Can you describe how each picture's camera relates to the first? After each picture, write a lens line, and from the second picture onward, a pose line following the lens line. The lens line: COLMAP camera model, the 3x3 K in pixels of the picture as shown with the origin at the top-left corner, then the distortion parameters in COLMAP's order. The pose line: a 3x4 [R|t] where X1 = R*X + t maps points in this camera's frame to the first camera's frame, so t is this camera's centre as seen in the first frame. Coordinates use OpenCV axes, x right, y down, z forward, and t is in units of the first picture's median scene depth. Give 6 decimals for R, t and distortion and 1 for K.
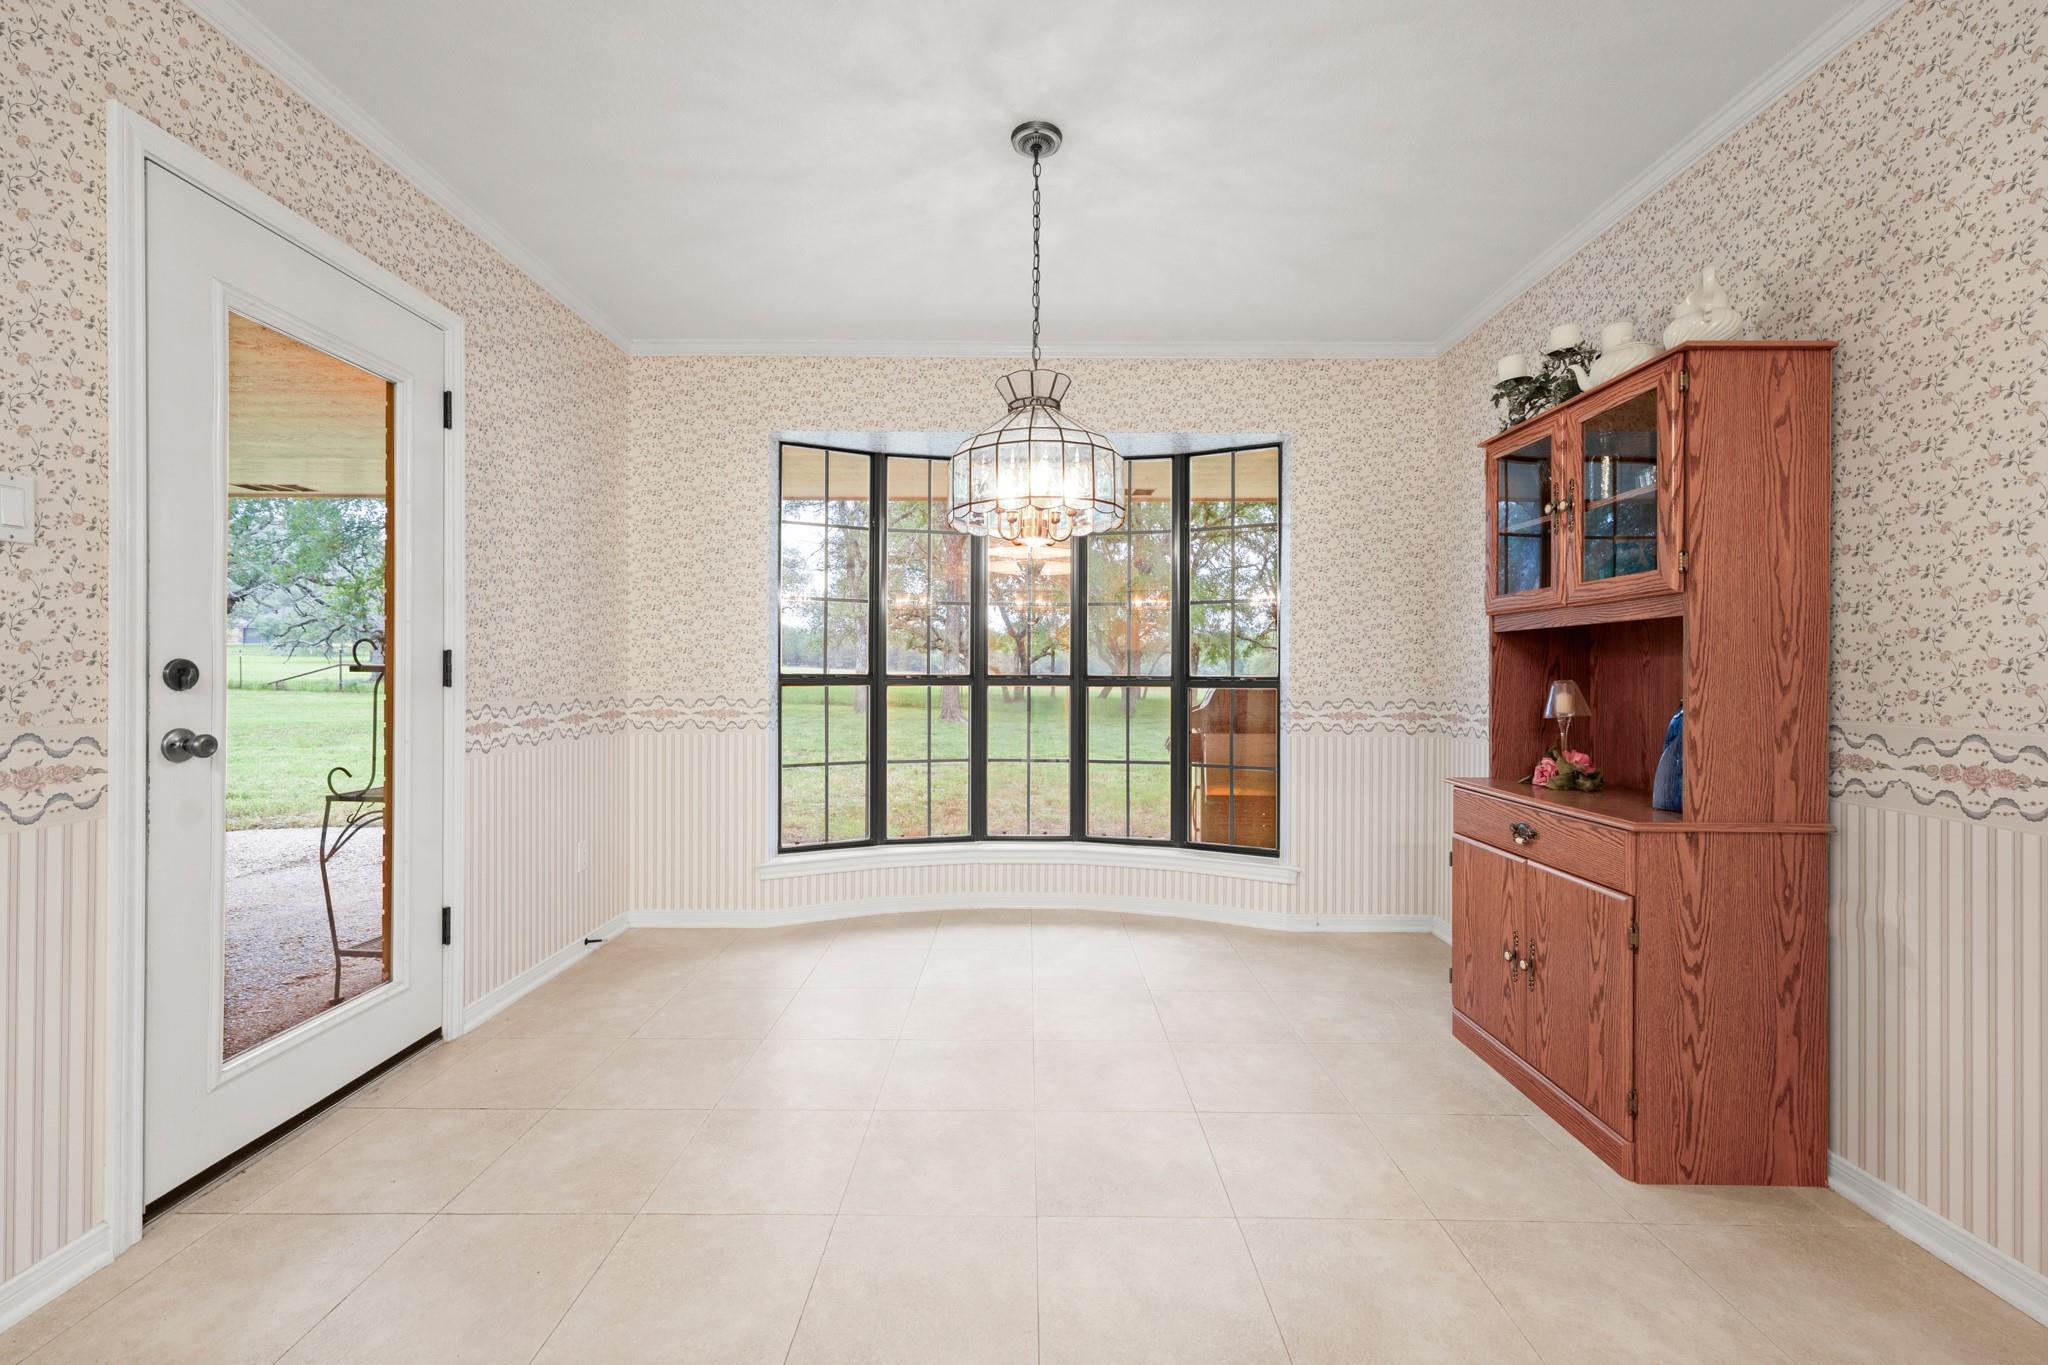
lens RADIAL K [[827.8, 0, 1018.2], [0, 827.8, 677.6], [0, 0, 1]] dist [0.006424, 0.000450]
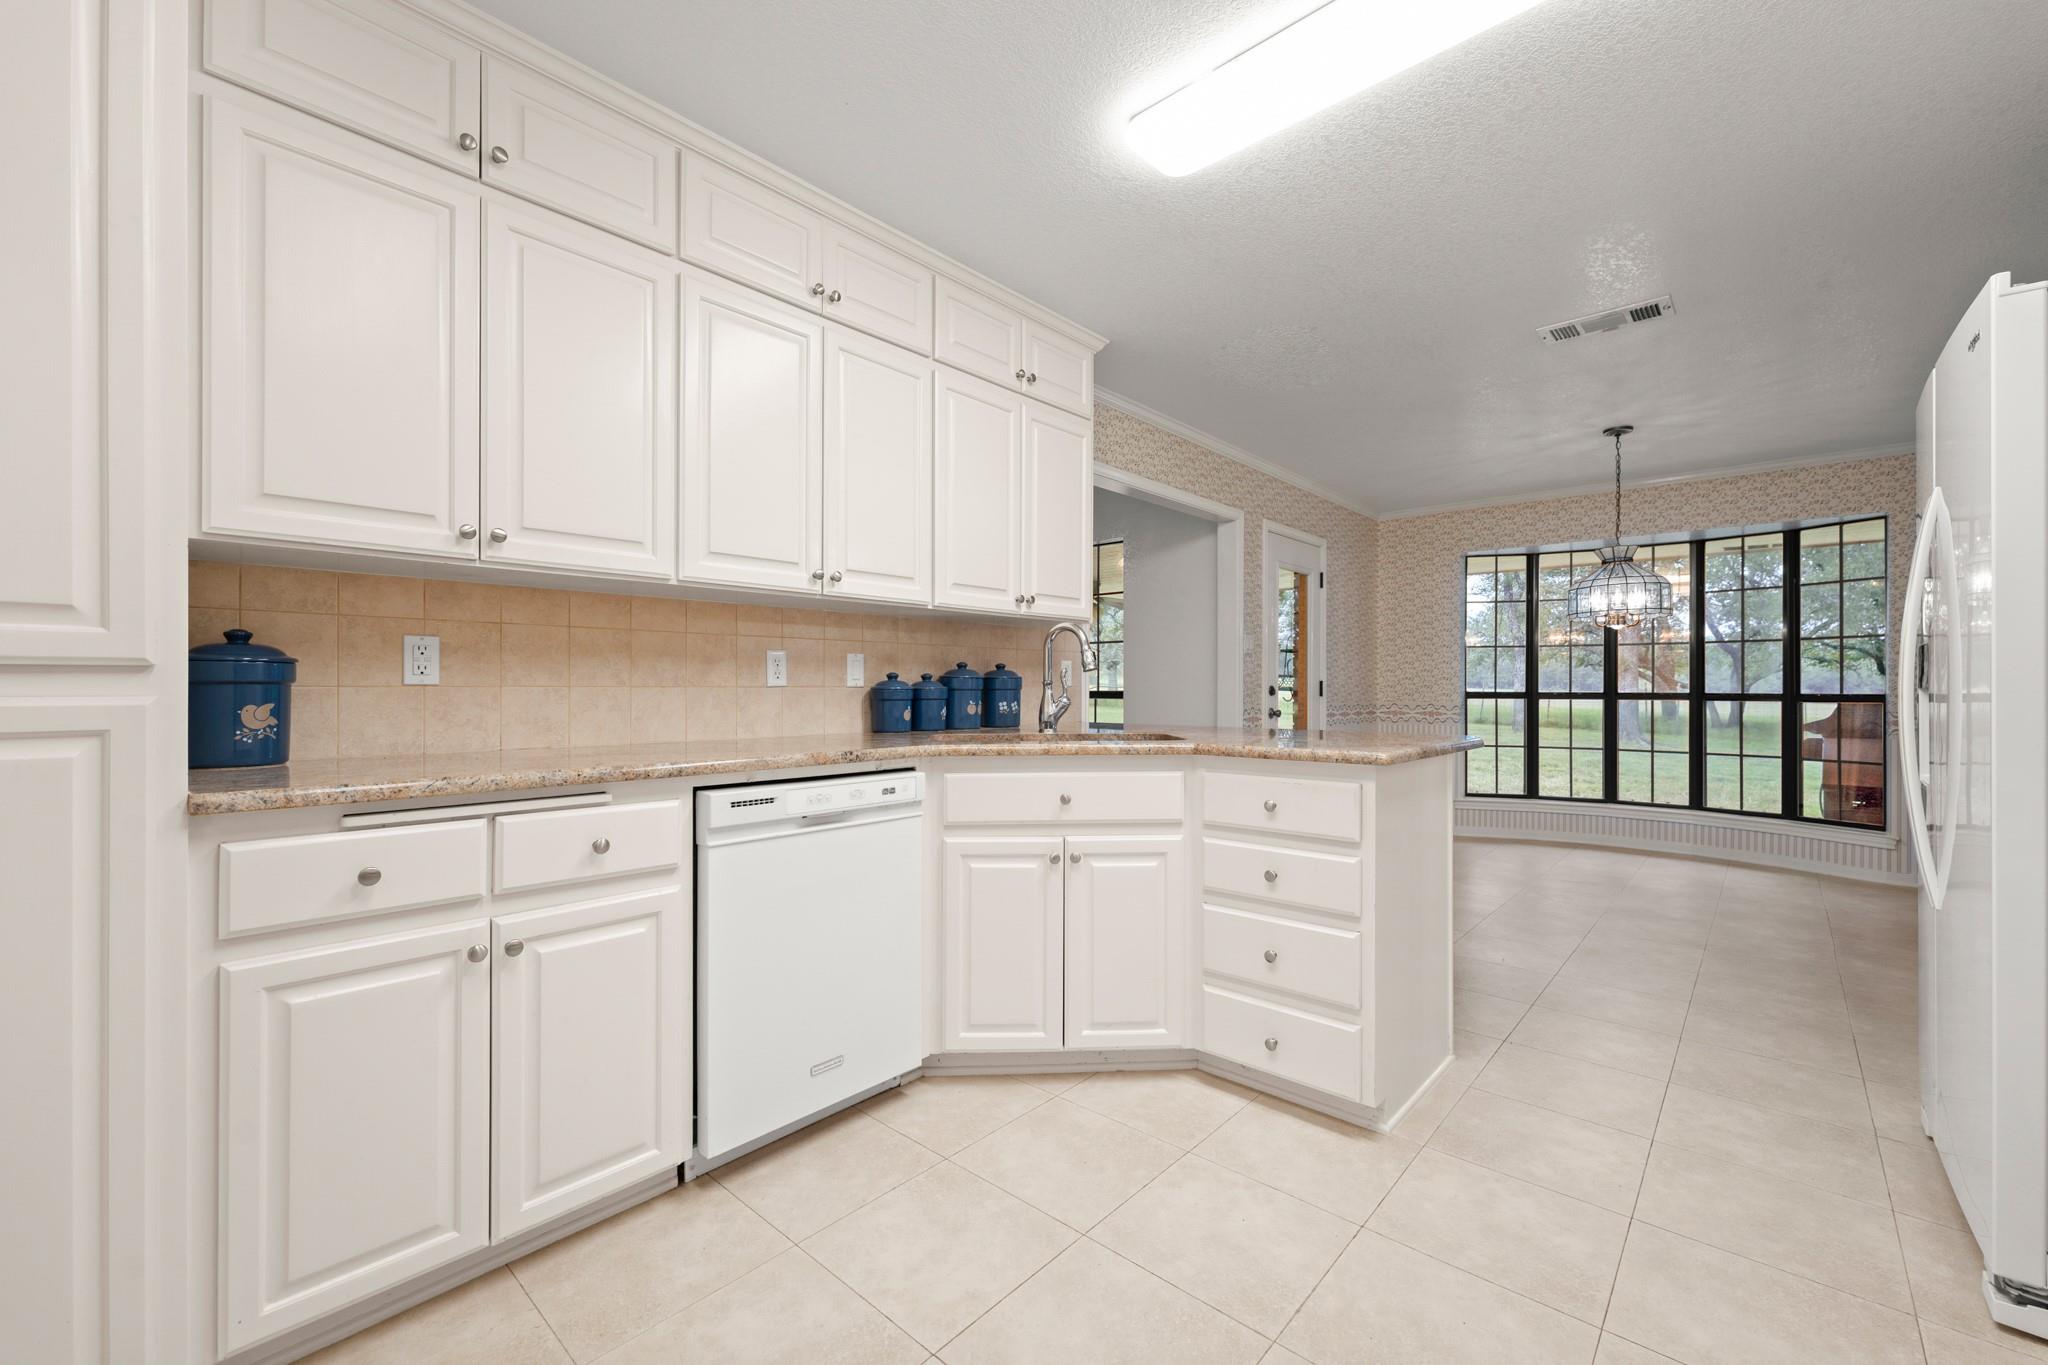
lens RADIAL K [[827.8, 0, 1032.8], [0, 827.8, 679.8], [0, 0, 1]] dist [0.006424, 0.000450]
pose [[0.752839, -0.007122, -0.658167, 0.164782], [-0.004835, 0.999855, -0.016350, 0.003879], [0.658187, 0.015492, 0.752695, -0.871429]]
